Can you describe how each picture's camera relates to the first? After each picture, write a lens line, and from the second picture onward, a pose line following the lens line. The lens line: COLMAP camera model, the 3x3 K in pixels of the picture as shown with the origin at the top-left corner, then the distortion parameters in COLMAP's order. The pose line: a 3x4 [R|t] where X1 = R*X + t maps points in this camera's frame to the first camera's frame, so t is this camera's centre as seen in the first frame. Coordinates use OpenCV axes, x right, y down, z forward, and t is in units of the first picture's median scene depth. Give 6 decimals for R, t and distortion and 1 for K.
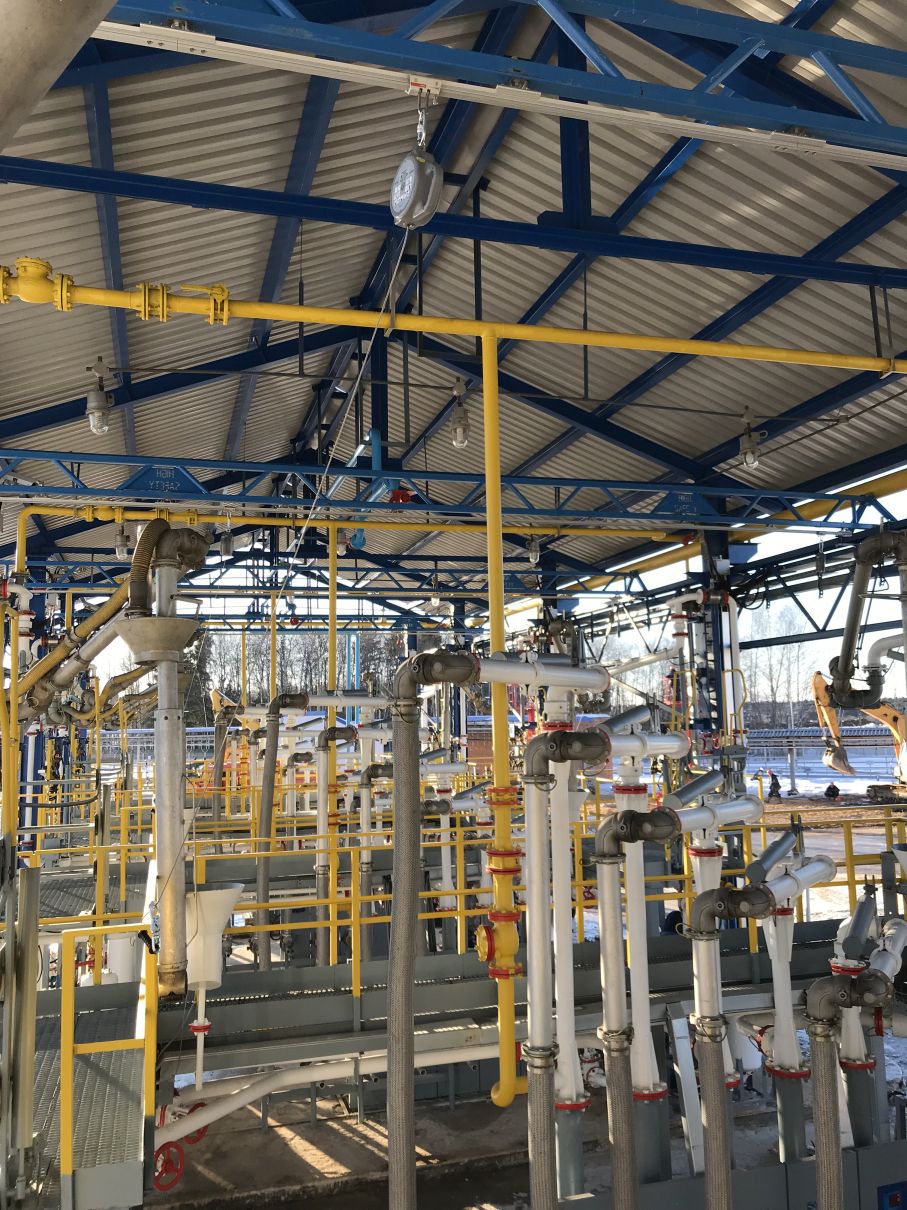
lens RADIAL K [[1006.1, 0, 451.5], [0, 1006.1, 596.7], [0, 0, 1]] dist [0.052616, -0.040554]
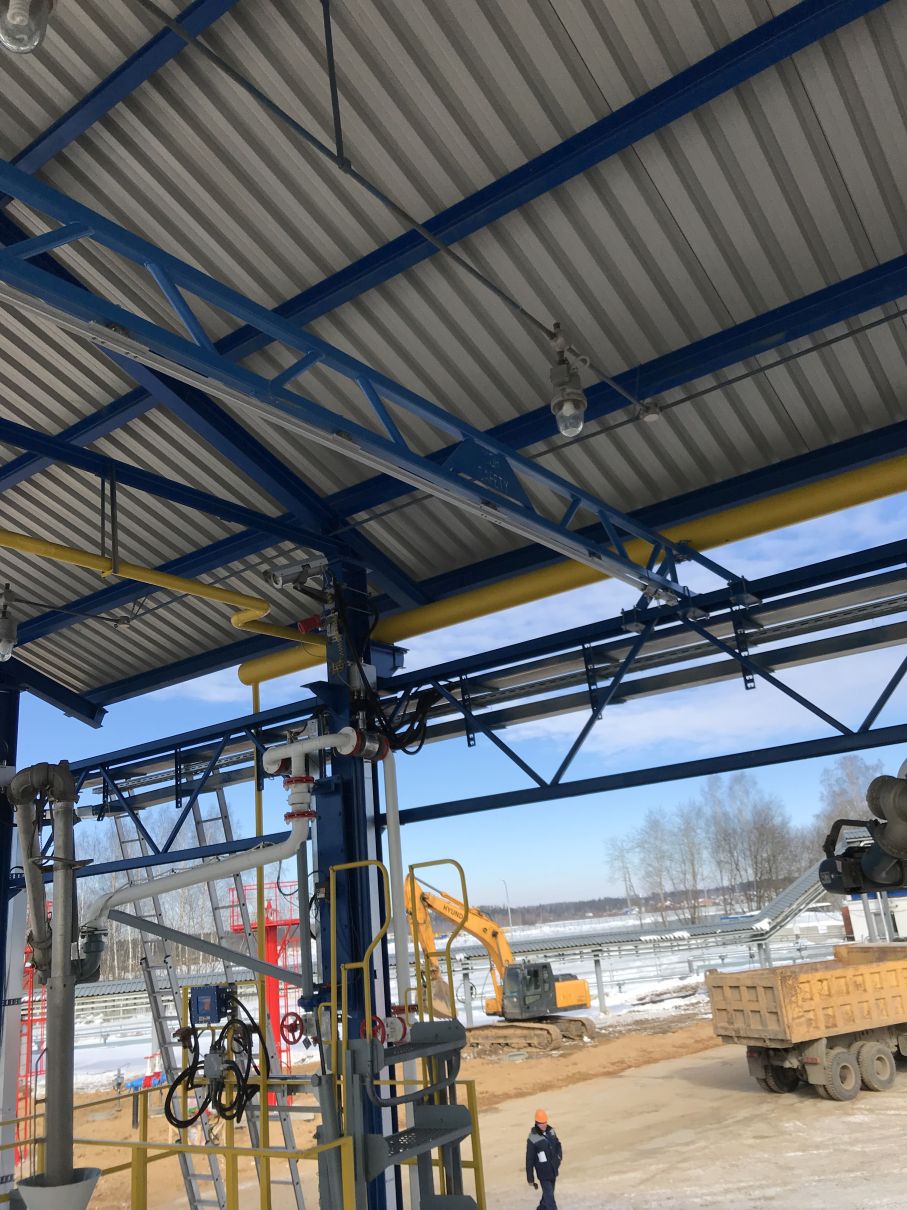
lens RADIAL K [[1129.6, 0, 311.5], [0, 1129.6, 655.4], [0, 0, 1]] dist [0.472292, -0.004739]
pose [[0.818268, 0.073599, 0.570106, -0.024532], [0.023767, 0.986590, -0.161479, 0.010815], [-0.574346, 0.145683, 0.805545, 0.096723]]
